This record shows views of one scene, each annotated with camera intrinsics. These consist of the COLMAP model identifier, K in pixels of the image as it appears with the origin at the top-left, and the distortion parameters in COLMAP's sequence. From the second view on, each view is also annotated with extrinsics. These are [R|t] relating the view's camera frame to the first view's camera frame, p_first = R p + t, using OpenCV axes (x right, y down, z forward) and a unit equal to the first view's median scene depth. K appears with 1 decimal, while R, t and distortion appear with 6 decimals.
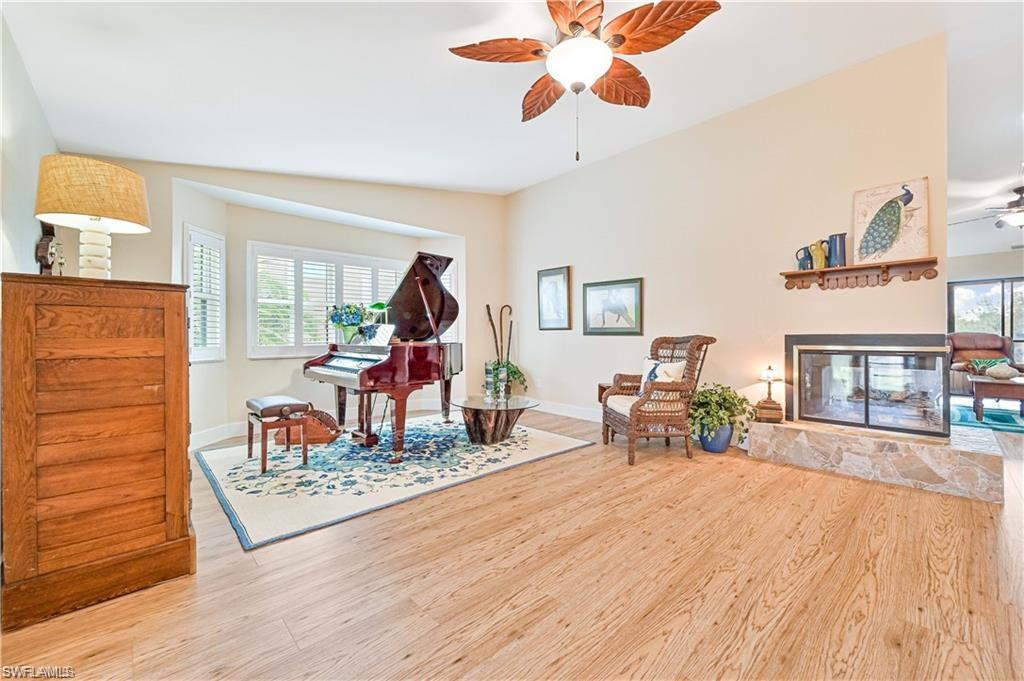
lens RADIAL K [[405.4, 0, 518.7], [0, 405.4, 337.0], [0, 0, 1]] dist [0.000300, 0.000138]
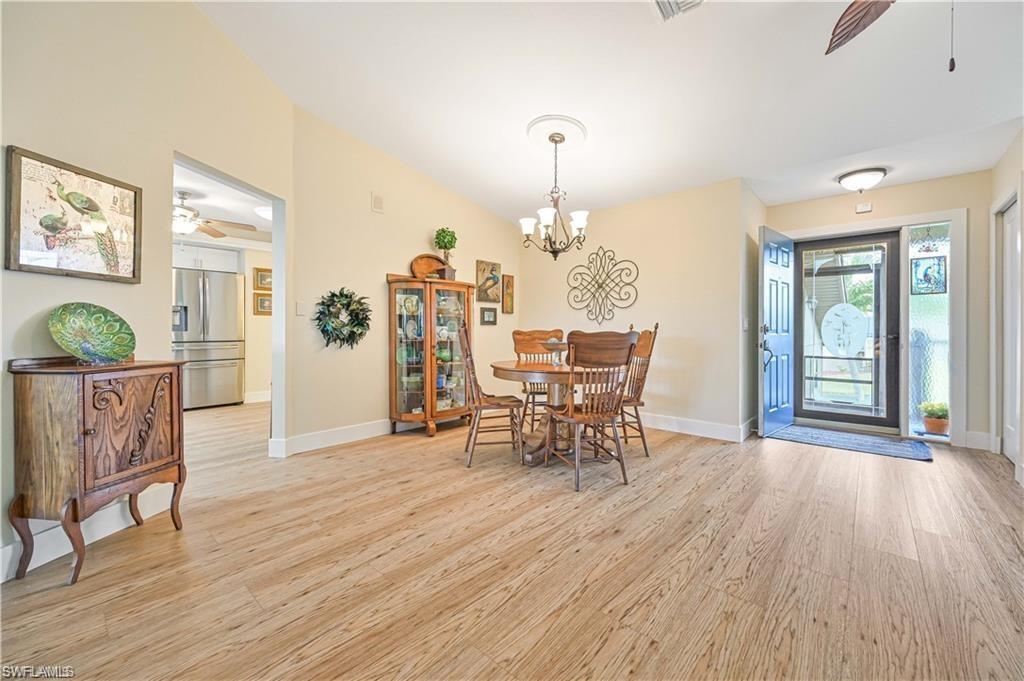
lens RADIAL K [[405.4, 0, 519.2], [0, 405.4, 332.6], [0, 0, 1]] dist [0.000300, 0.000138]
pose [[-0.995966, 0.000063, -0.089737, 0.663295], [-0.000501, 0.999980, 0.006267, 0.000770], [0.089736, 0.006286, -0.995946, 1.144556]]
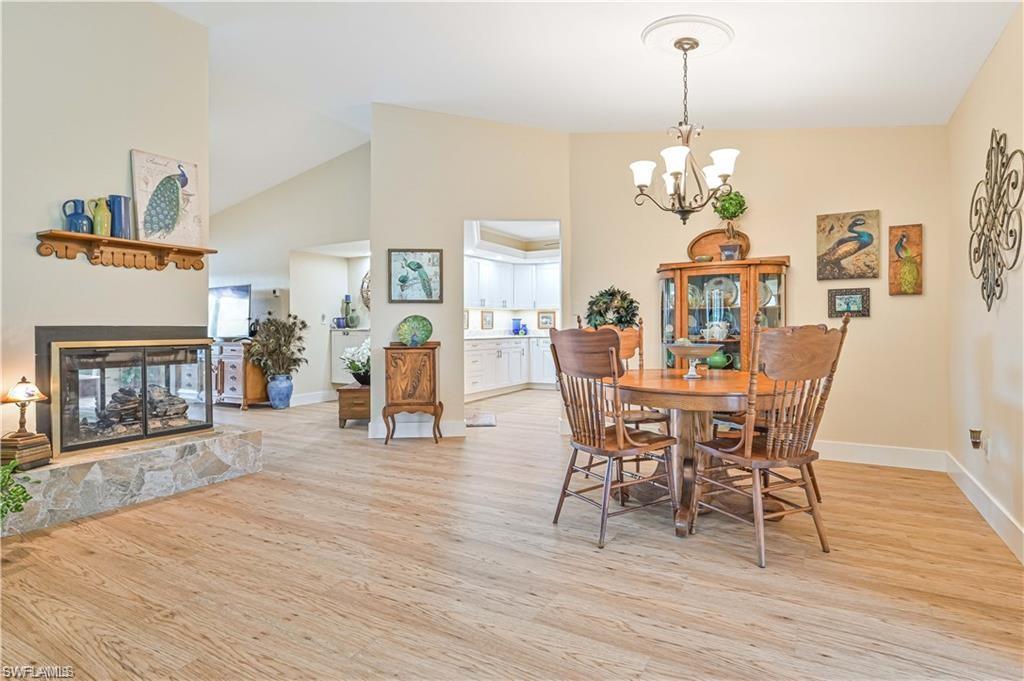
lens RADIAL K [[534.0, 0, 516.4], [0, 534.0, 333.9], [0, 0, 1]] dist [-0.006053, -0.000093]
pose [[-0.284591, -0.005522, 0.958633, -0.429613], [0.006352, 0.999951, 0.007645, 0.005840], [-0.958628, 0.008265, -0.284542, 0.615894]]
